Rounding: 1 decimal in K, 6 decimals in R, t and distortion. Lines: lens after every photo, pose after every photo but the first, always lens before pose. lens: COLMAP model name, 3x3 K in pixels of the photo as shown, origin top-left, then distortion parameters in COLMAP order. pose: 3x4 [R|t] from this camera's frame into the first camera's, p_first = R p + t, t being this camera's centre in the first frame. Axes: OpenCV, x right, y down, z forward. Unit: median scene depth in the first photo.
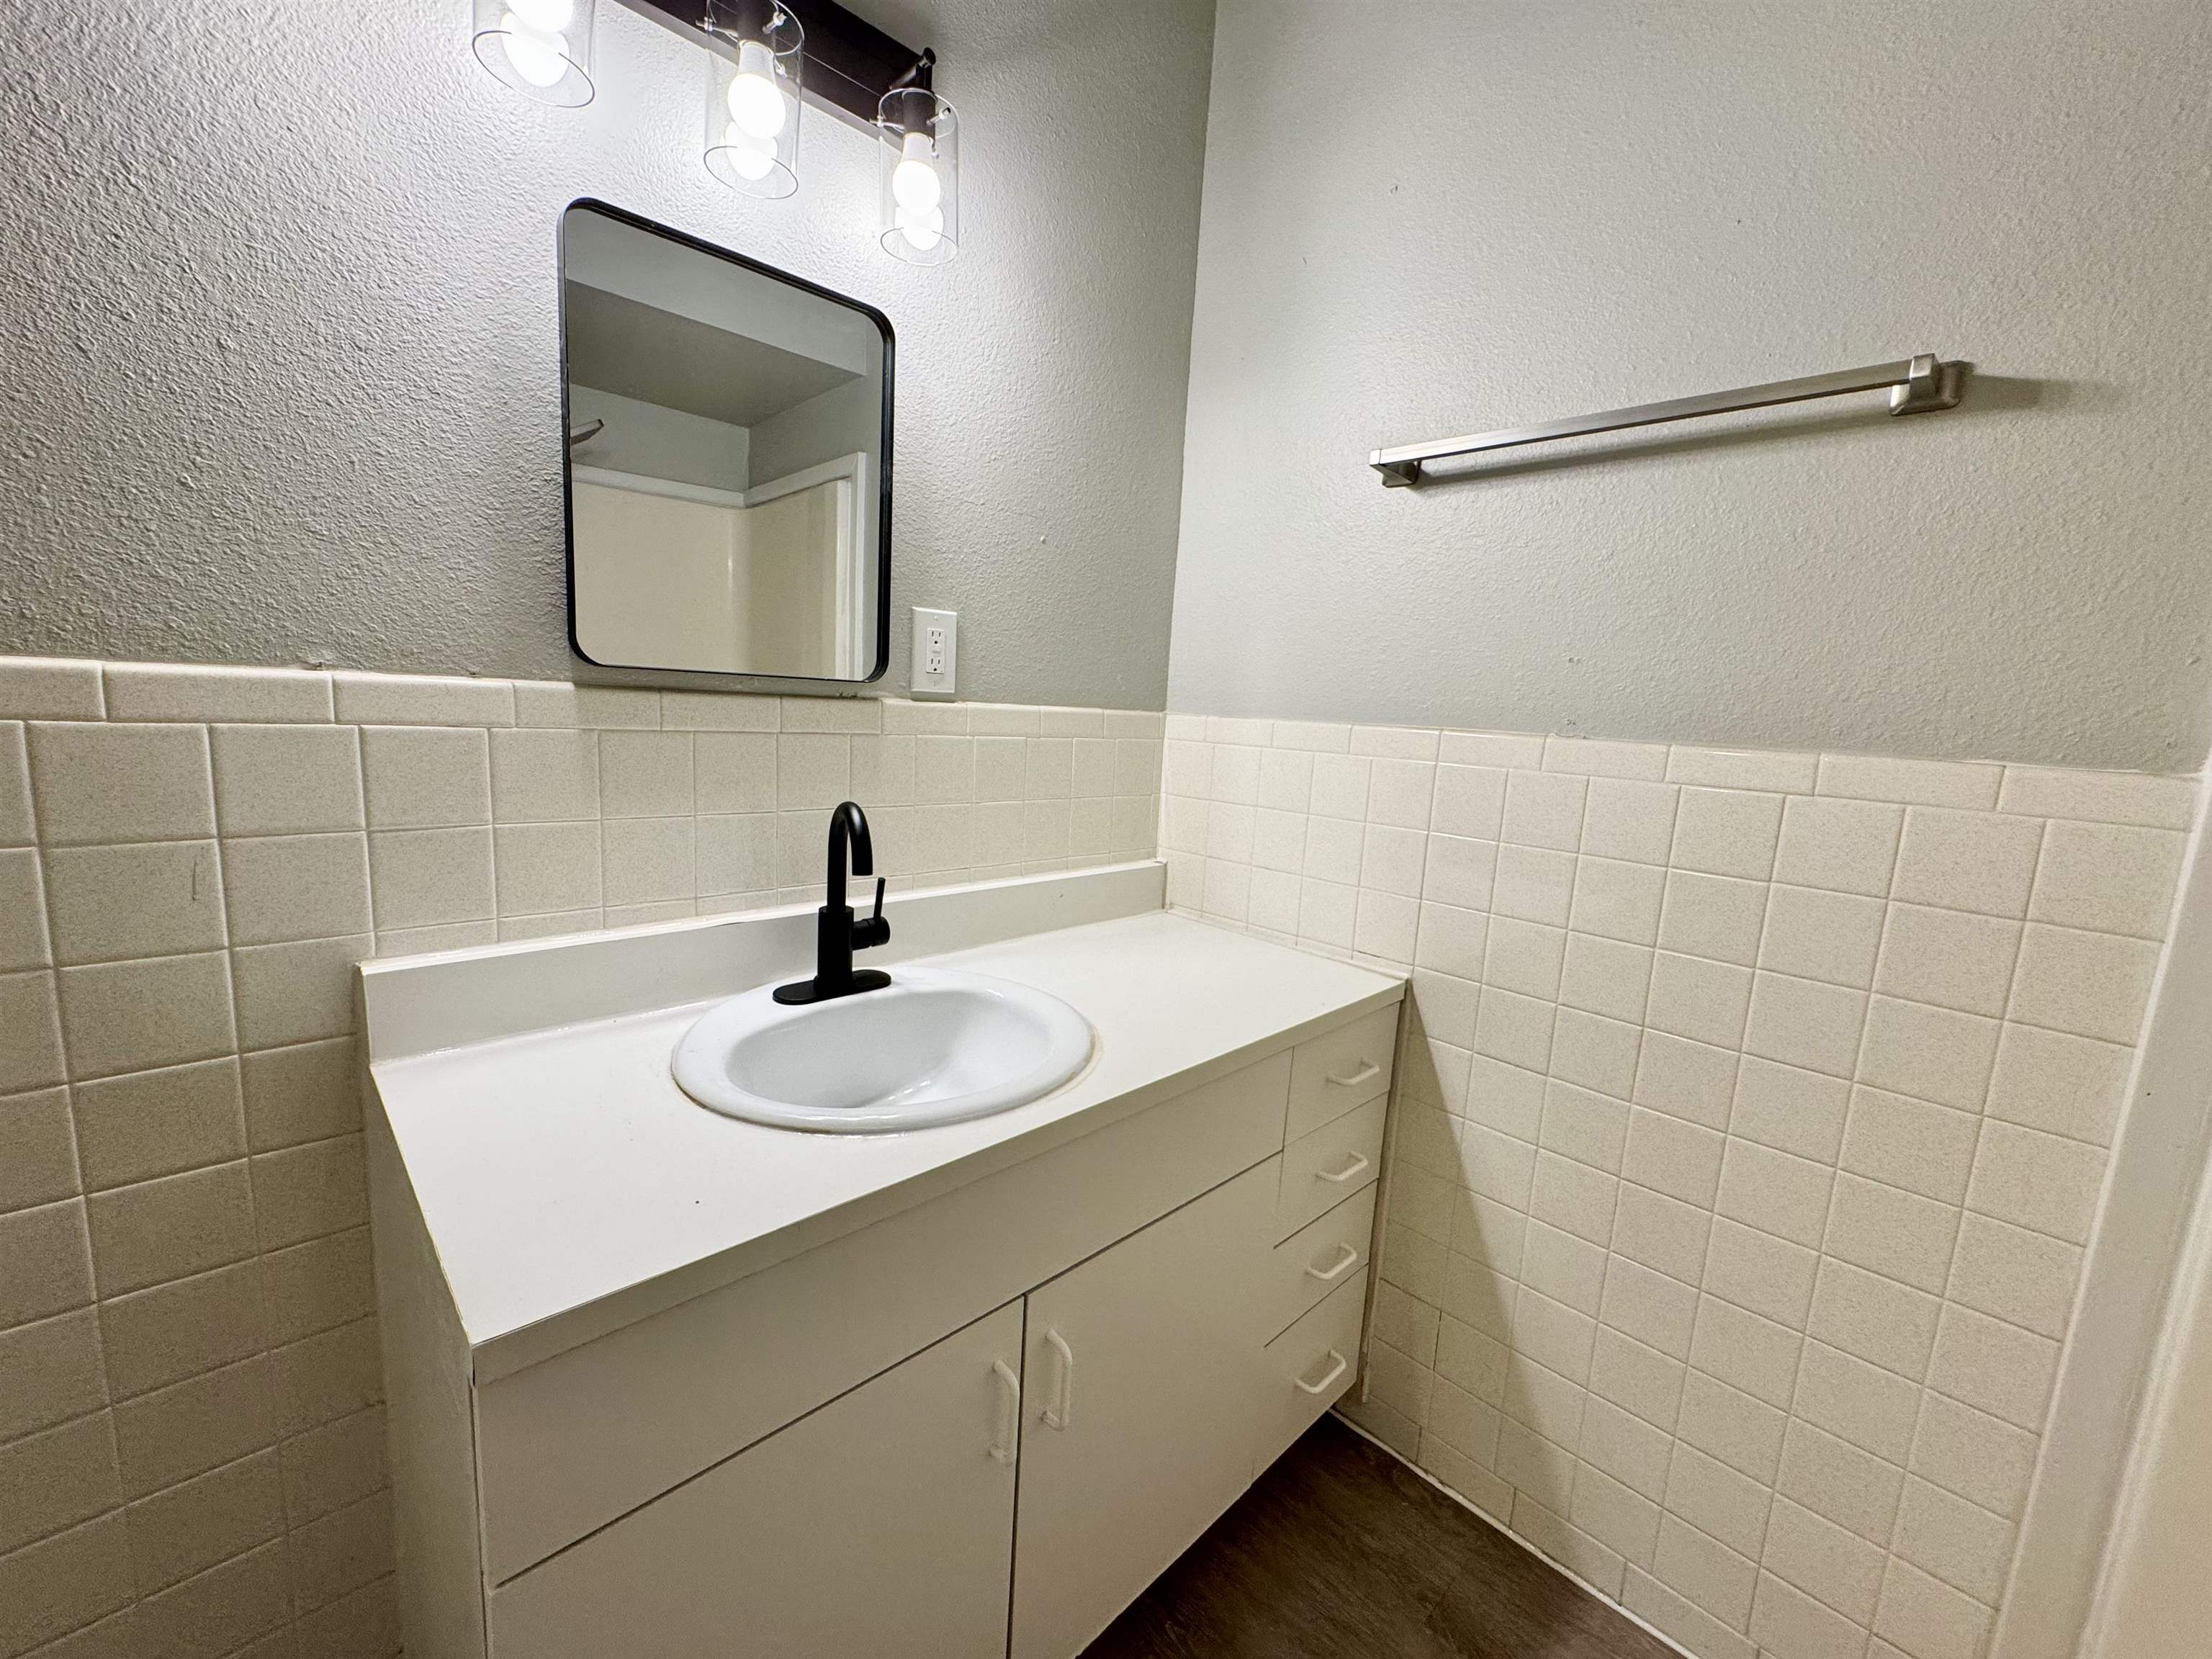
lens RADIAL K [[878.6, 0, 1106.0], [0, 878.6, 829.5], [0, 0, 1]] dist [-0.001037, 0.000309]
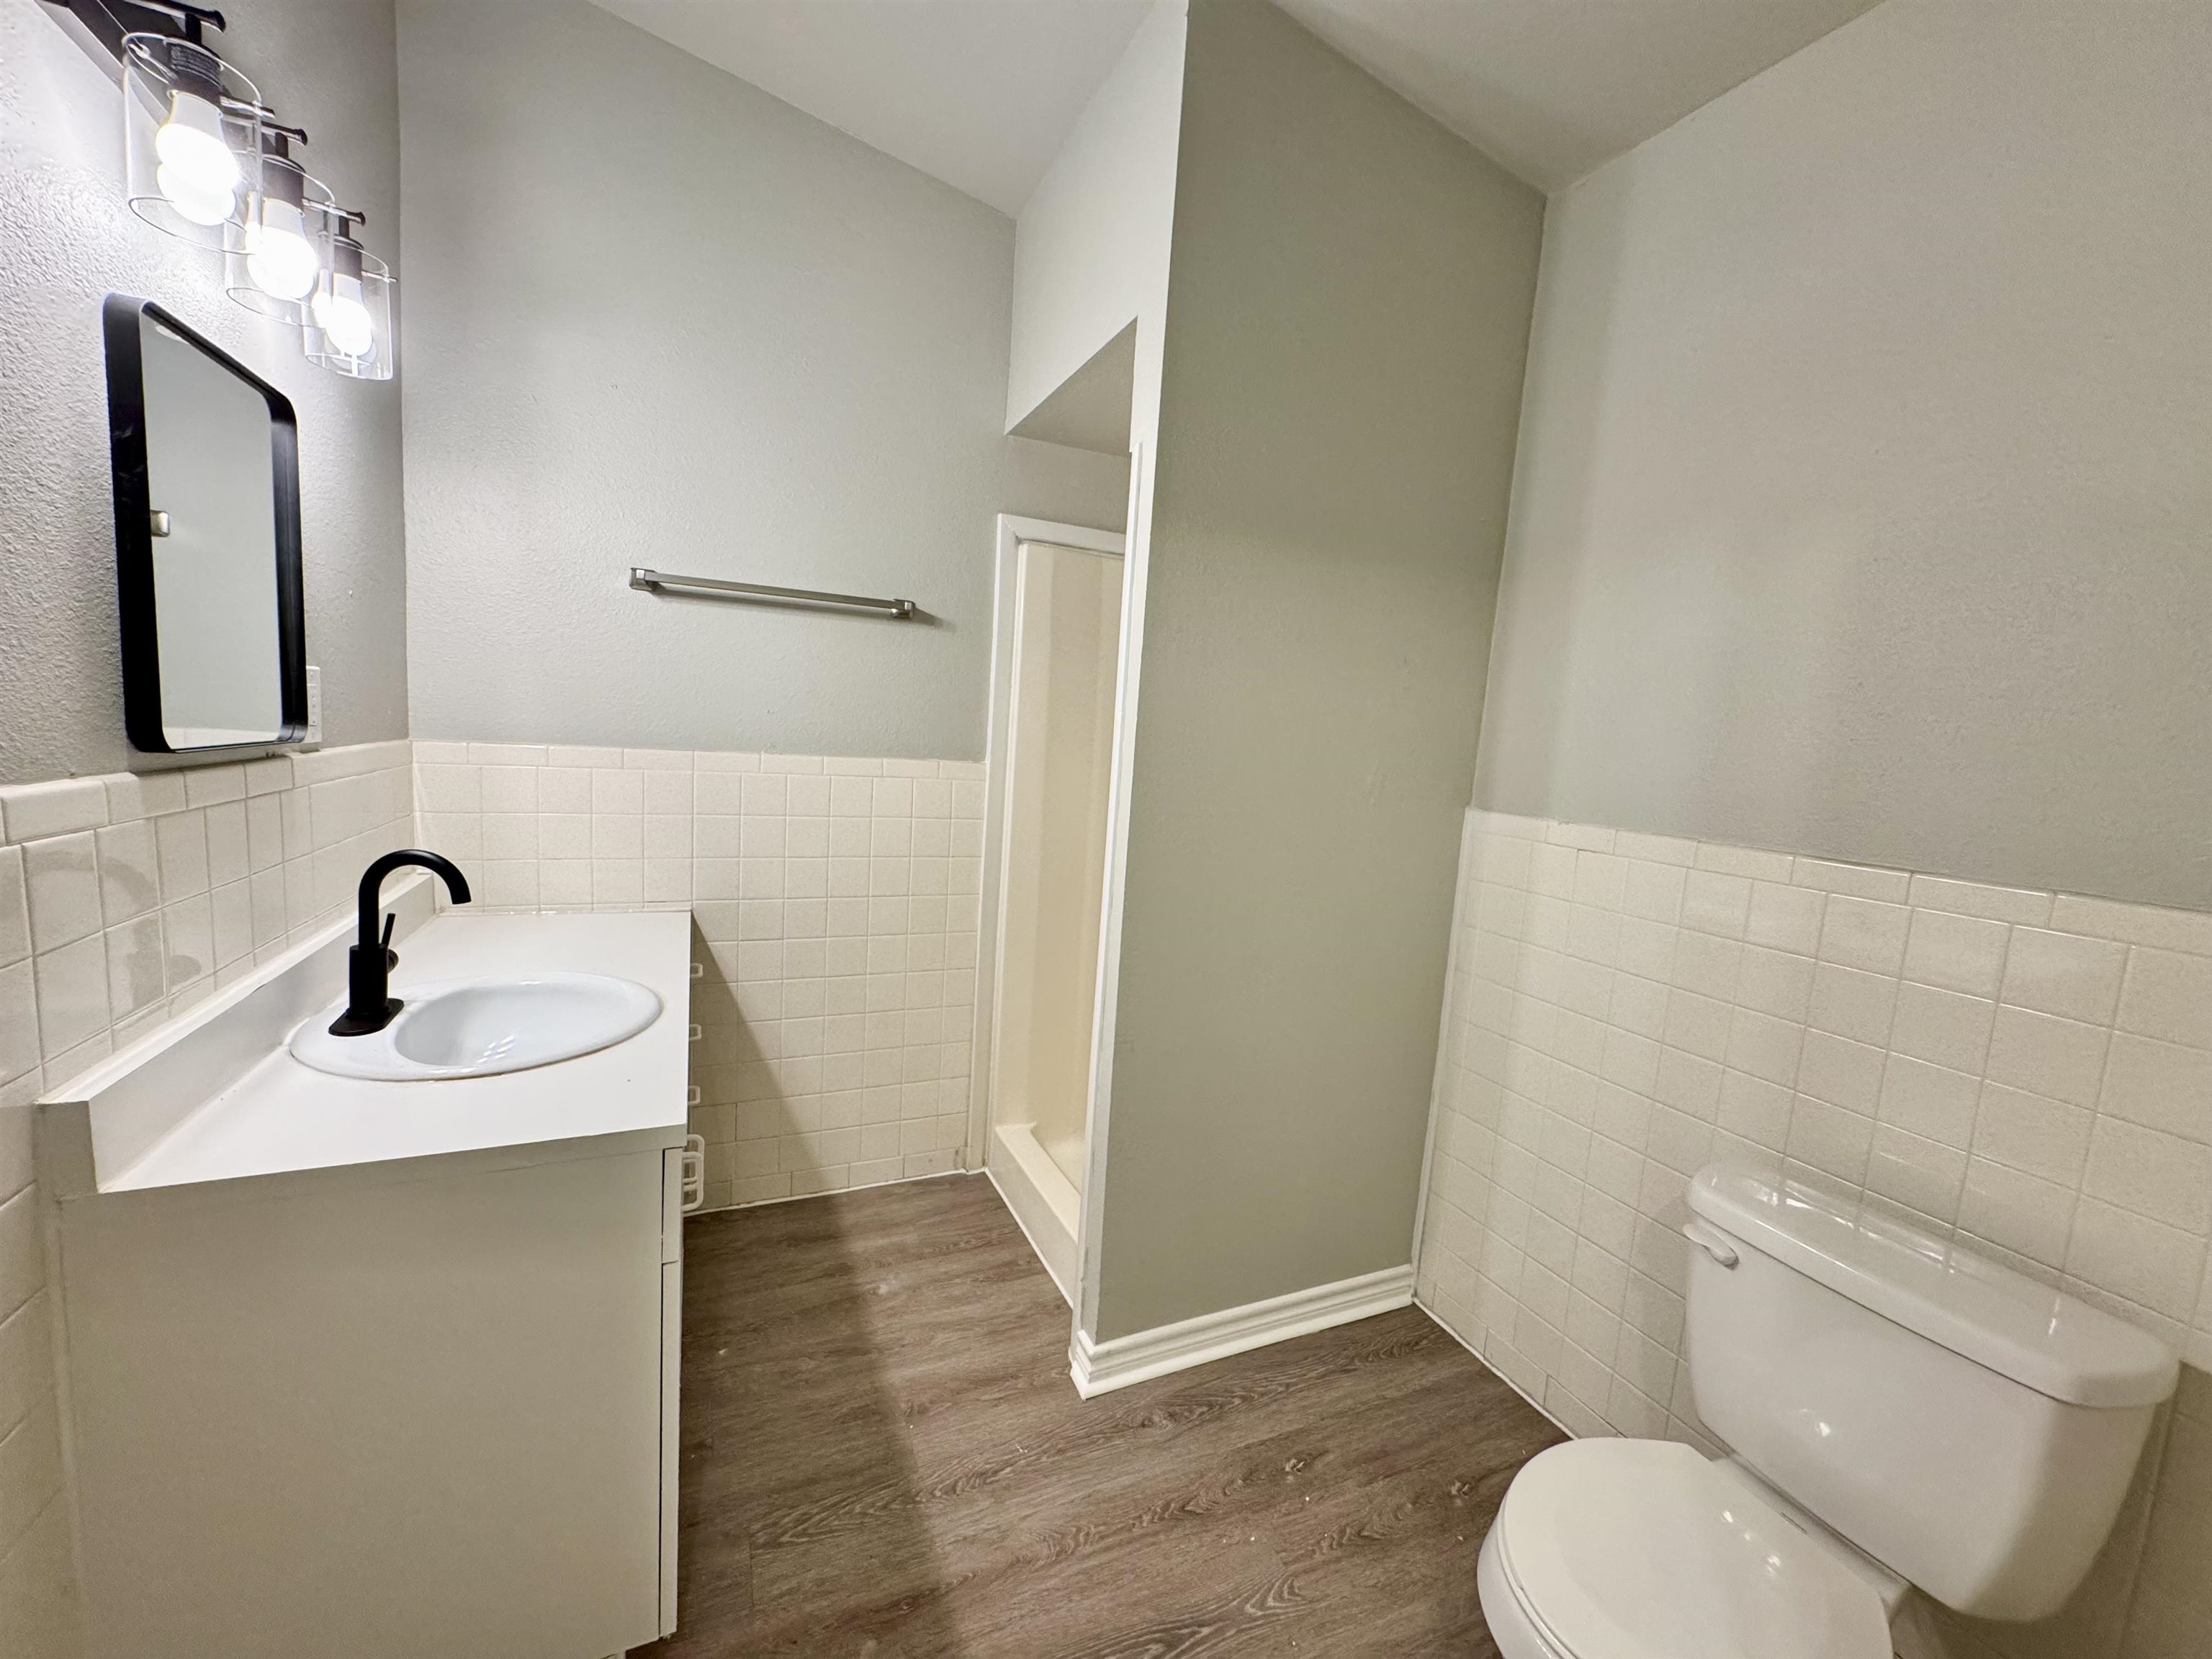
lens RADIAL K [[876.9, 0, 1106.7], [0, 876.9, 834.2], [0, 0, 1]] dist [-0.002574, 0.000510]
pose [[0.343706, -0.145987, 0.927660, -1.091526], [0.091049, 0.988369, 0.121806, -0.113437], [-0.934653, 0.042597, 0.353001, -0.328018]]
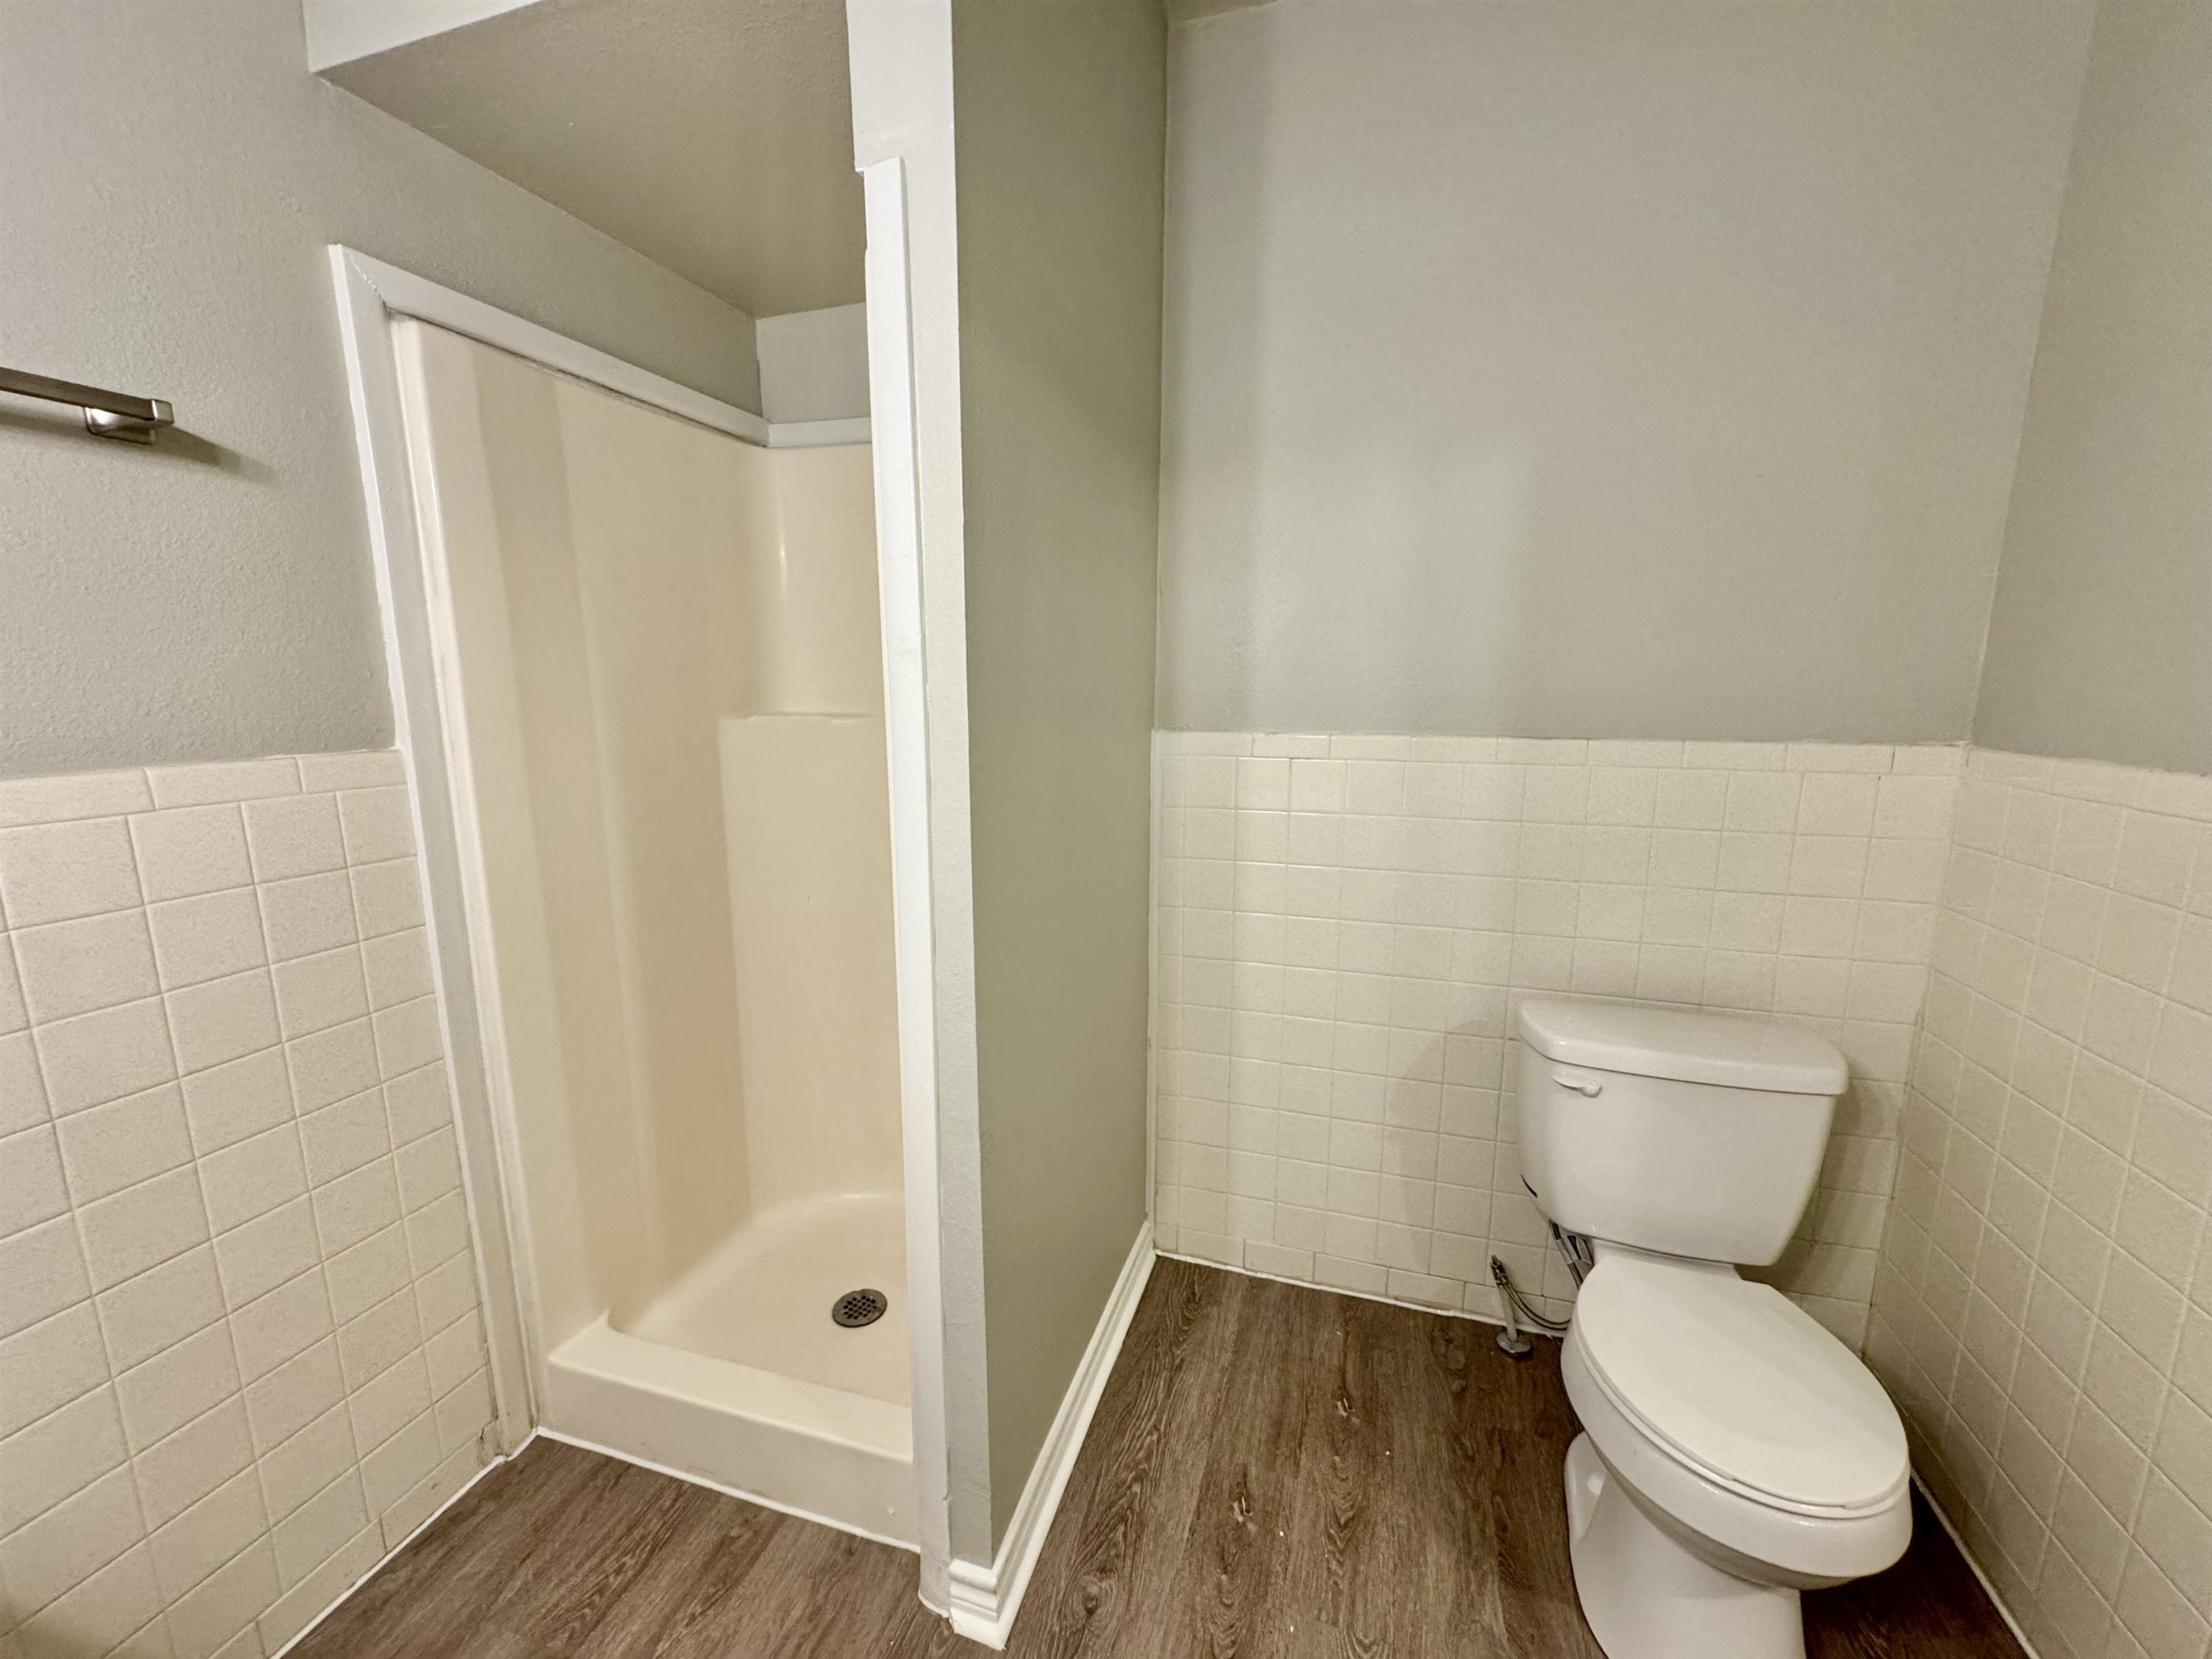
lens RADIAL K [[876.9, 0, 1106.7], [0, 876.9, 834.2], [0, 0, 1]] dist [-0.002574, 0.000510]
pose [[-0.466224, -0.207718, 0.859935, -0.551547], [0.106240, 0.951863, 0.287523, -0.179443], [-0.878264, 0.225410, -0.421713, 0.458427]]
